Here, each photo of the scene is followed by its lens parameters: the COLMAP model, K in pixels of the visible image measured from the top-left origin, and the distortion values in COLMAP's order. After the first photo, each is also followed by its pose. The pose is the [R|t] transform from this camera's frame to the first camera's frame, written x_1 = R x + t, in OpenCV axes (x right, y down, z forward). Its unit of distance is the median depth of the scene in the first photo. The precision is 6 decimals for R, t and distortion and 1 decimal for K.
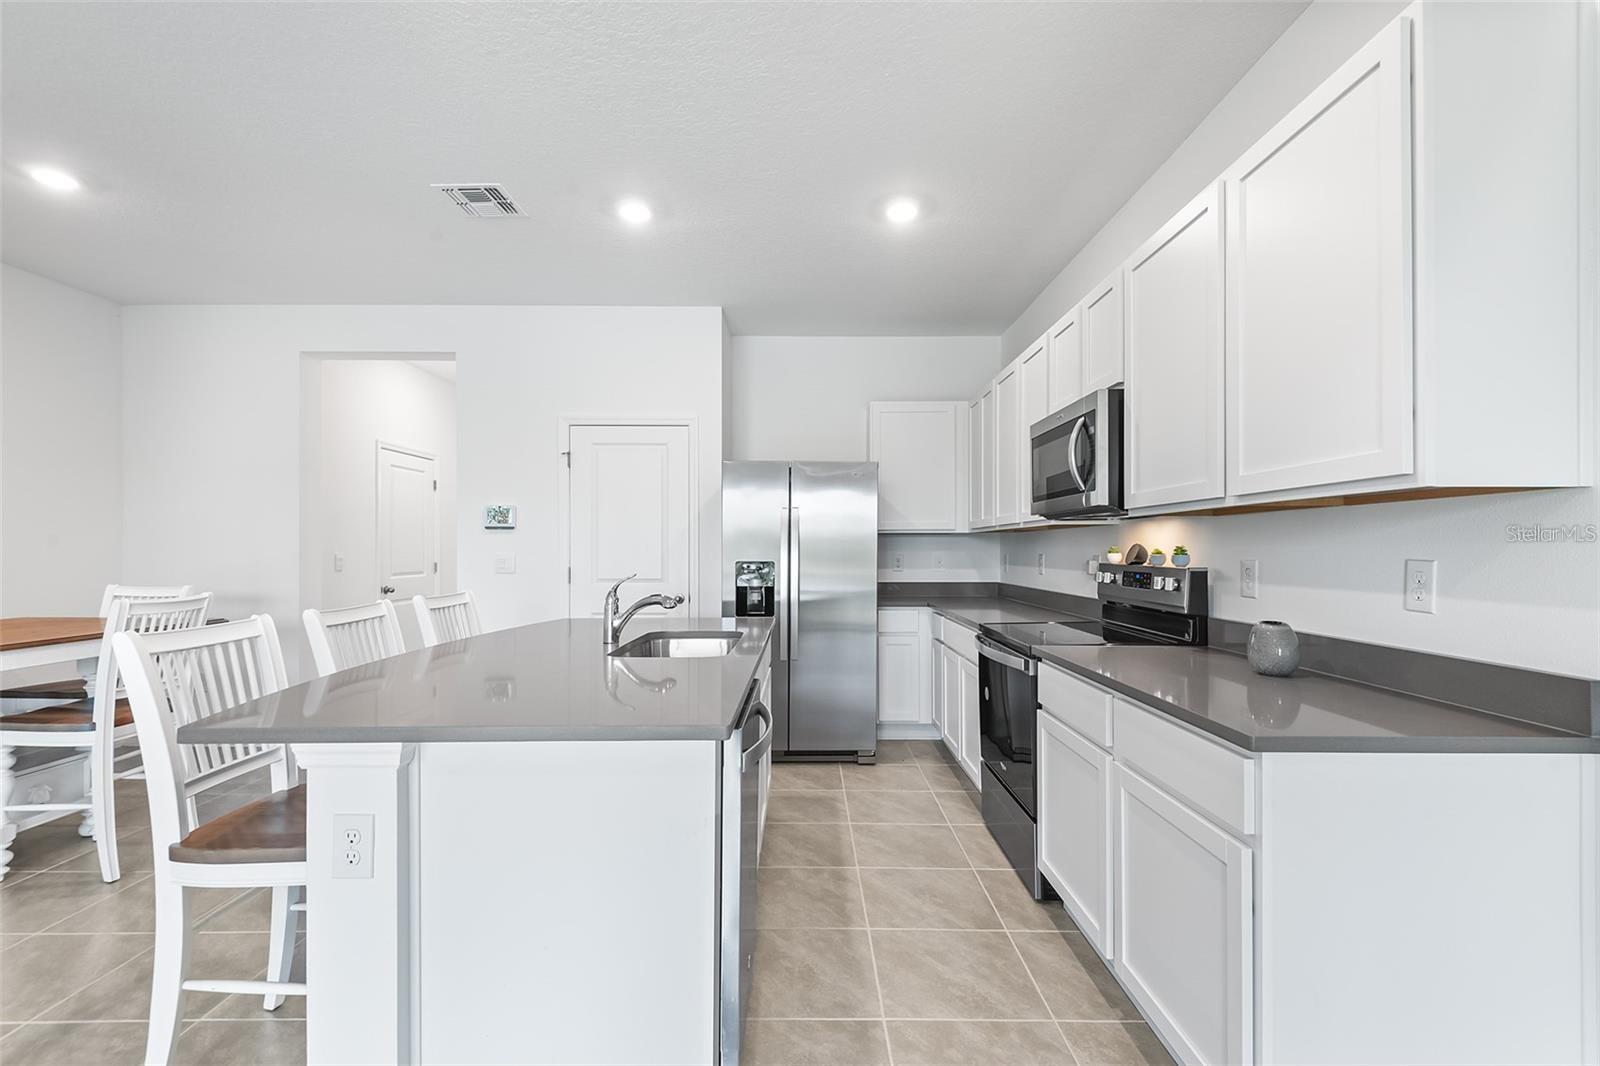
lens RADIAL K [[707.4, 0, 802.0], [0, 707.4, 543.2], [0, 0, 1]] dist [0.001236, -0.000350]
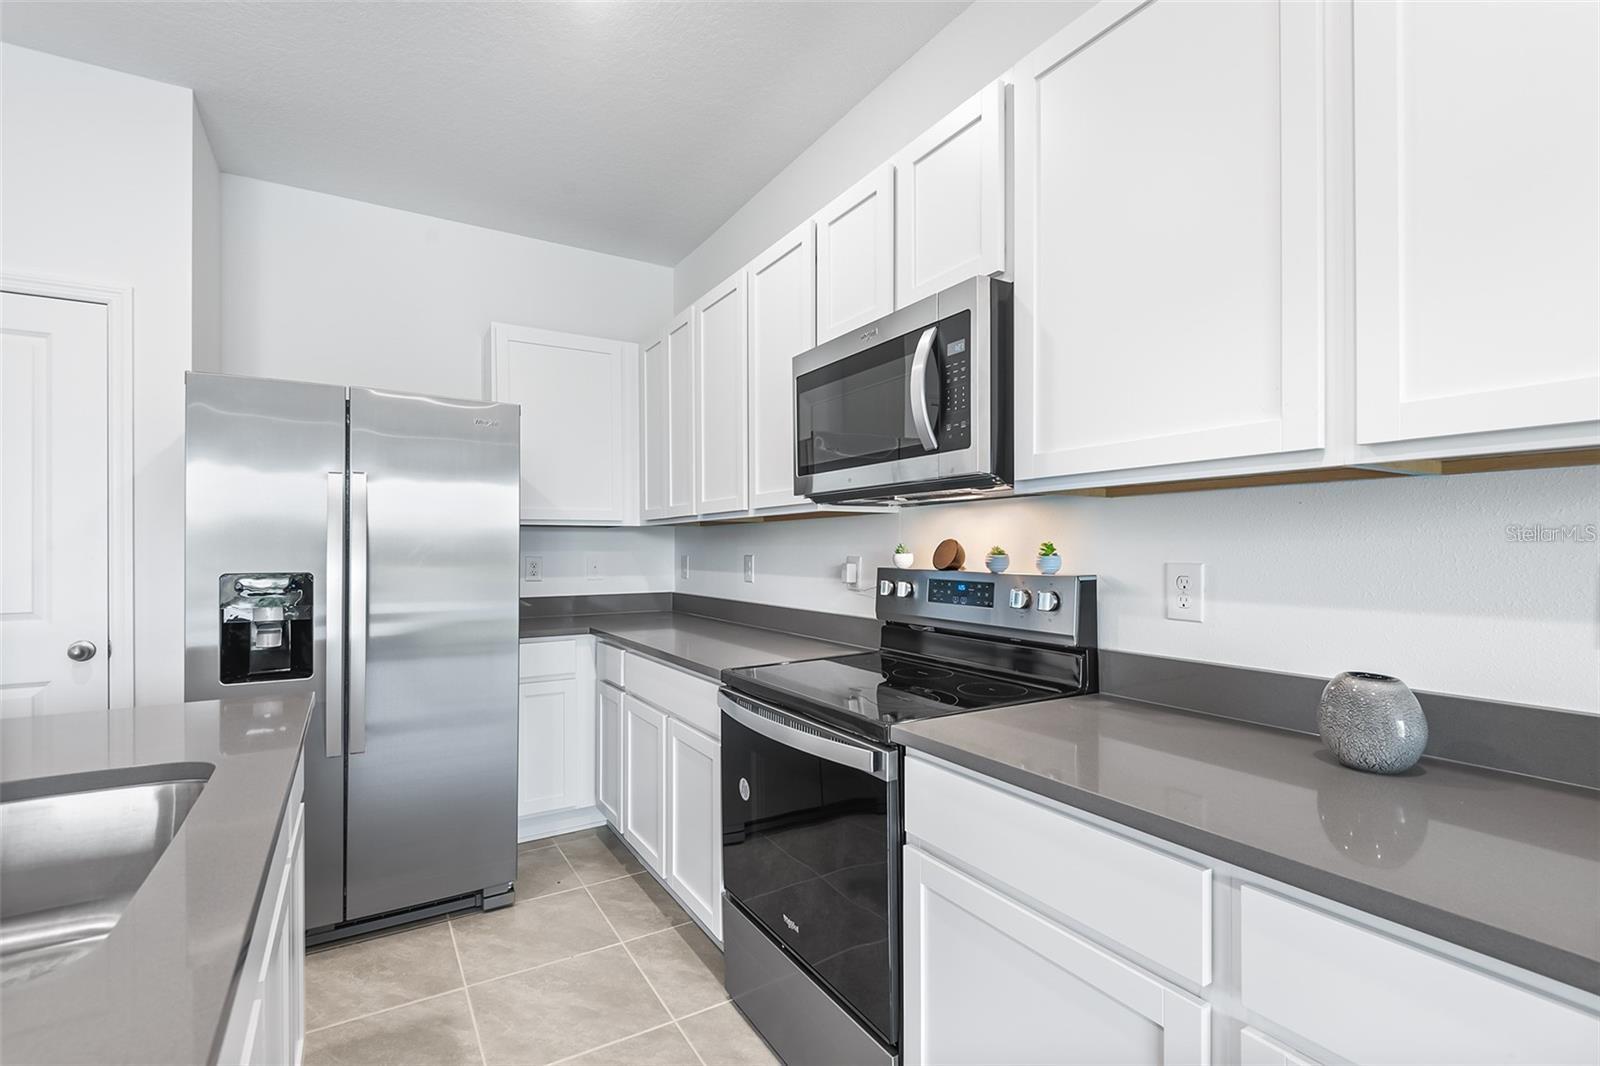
lens RADIAL K [[707.4, 0, 802.0], [0, 707.4, 543.2], [0, 0, 1]] dist [0.001236, -0.000350]
pose [[0.846209, 0.002792, 0.532843, -0.014900], [-0.003065, 0.999995, -0.000372, 0.004270], [-0.532842, -0.001318, 0.846214, 0.441020]]
